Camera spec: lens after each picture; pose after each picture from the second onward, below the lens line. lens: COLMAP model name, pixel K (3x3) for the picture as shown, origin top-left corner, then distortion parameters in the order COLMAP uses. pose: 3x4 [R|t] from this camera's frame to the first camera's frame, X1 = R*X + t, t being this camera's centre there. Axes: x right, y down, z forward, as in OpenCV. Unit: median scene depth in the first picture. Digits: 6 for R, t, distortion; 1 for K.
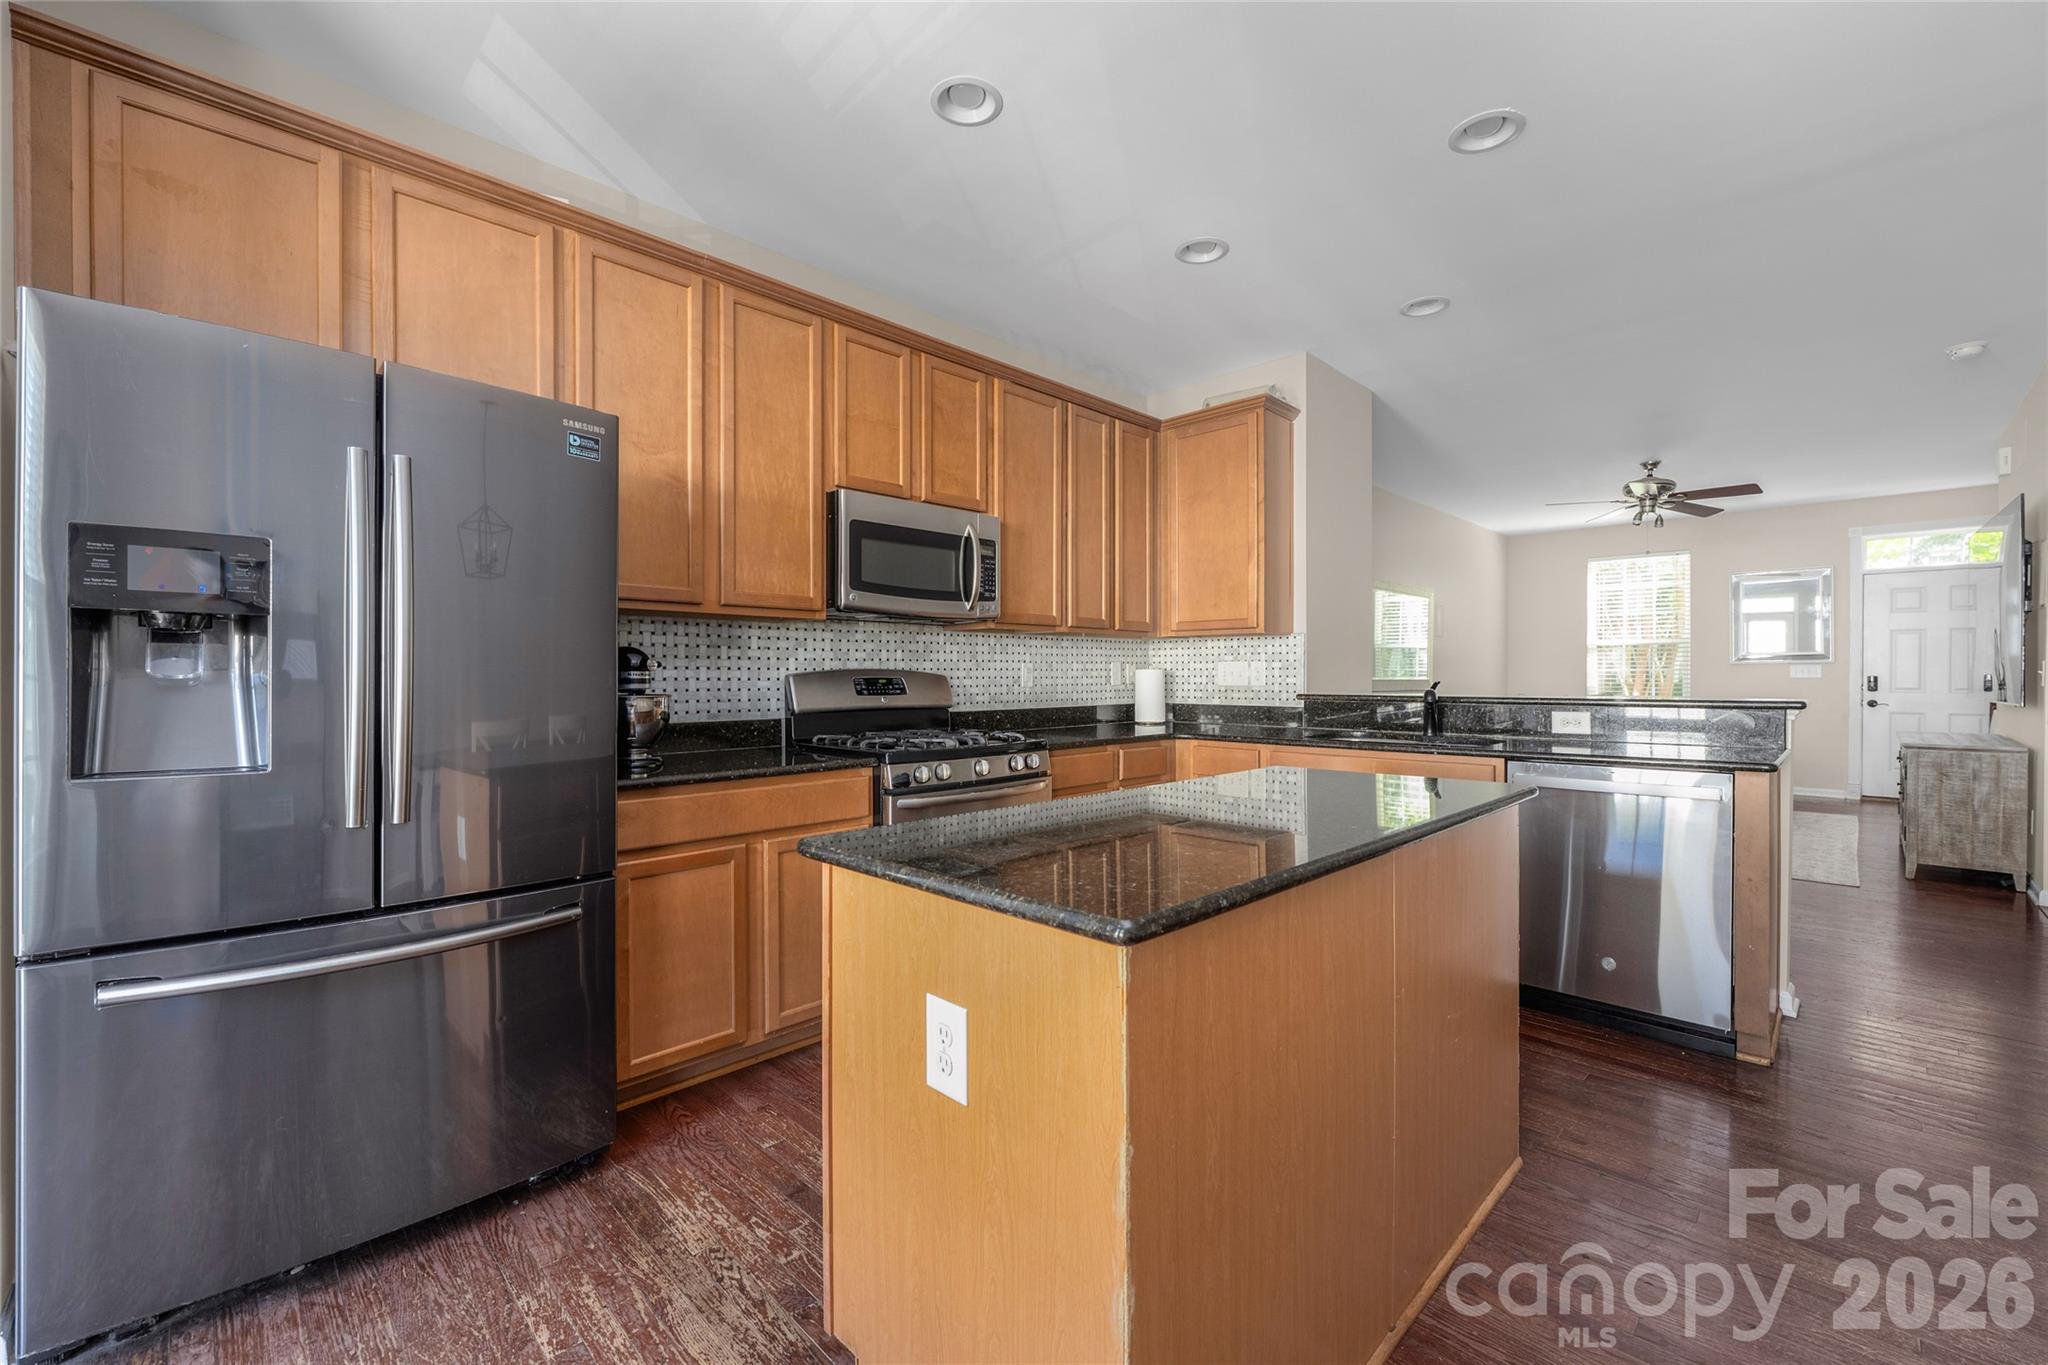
lens RADIAL K [[830.8, 0, 1023.2], [0, 830.8, 685.1], [0, 0, 1]] dist [-0.001597, -0.000287]
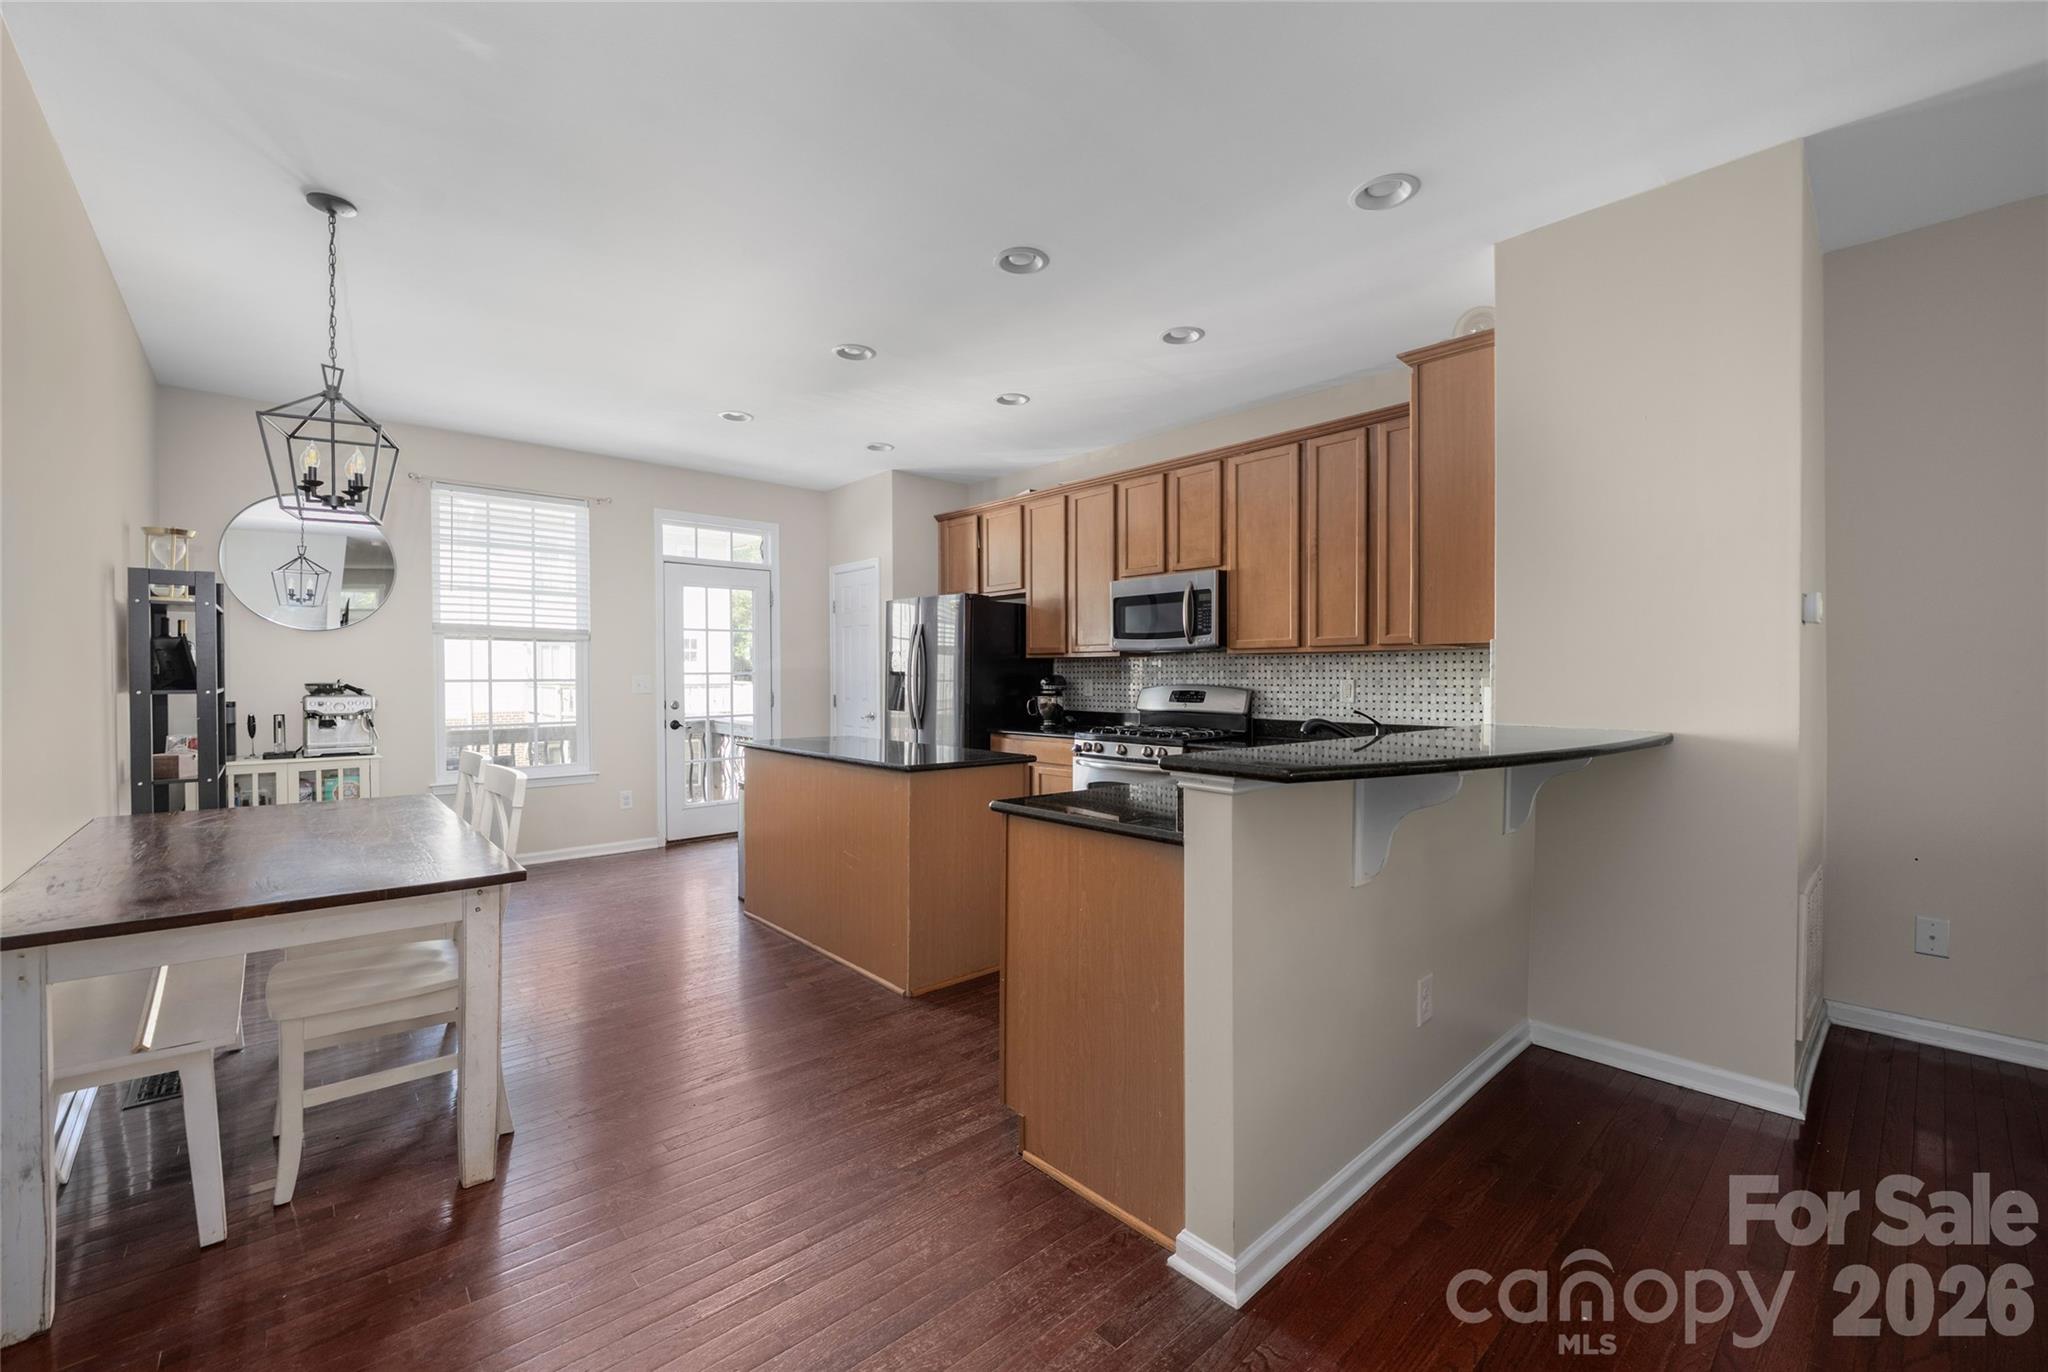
lens RADIAL K [[830.8, 0, 1023.2], [0, 830.8, 688.6], [0, 0, 1]] dist [-0.001597, -0.000287]
pose [[-0.047264, 0.017702, -0.998726, 1.387025], [-0.010653, 0.999777, 0.018225, -0.038415], [0.998826, 0.011501, -0.047064, 0.817317]]
